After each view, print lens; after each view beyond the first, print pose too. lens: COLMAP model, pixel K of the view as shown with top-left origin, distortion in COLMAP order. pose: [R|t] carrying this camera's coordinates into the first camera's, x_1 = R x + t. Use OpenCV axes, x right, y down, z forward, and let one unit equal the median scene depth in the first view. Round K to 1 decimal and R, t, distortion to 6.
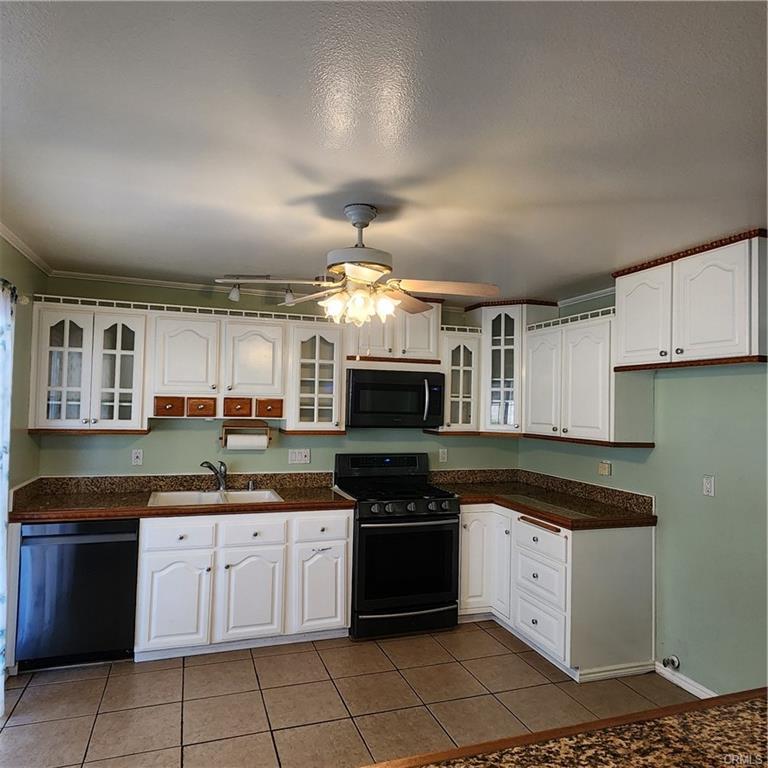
lens RADIAL K [[561.8, 0, 384.0], [0, 561.8, 384.0], [0, 0, 1]] dist [0.026662, -0.003368]
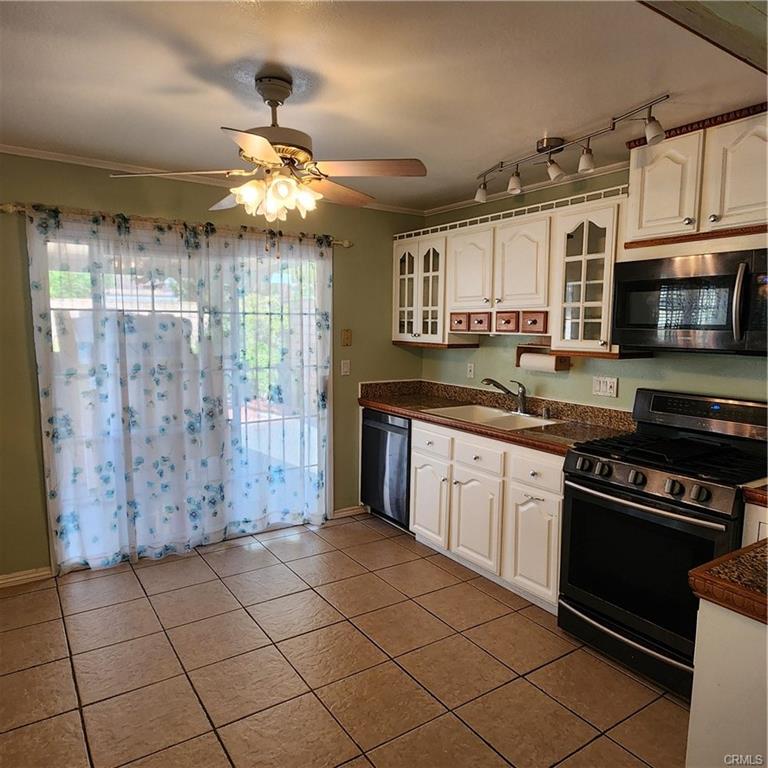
lens RADIAL K [[561.8, 0, 384.0], [0, 561.8, 384.0], [0, 0, 1]] dist [0.026662, -0.003368]
pose [[0.255622, 0.085010, -0.963032, 0.586720], [0.028837, 0.995013, 0.095488, 0.050457], [0.966347, -0.052180, 0.251895, 0.599077]]
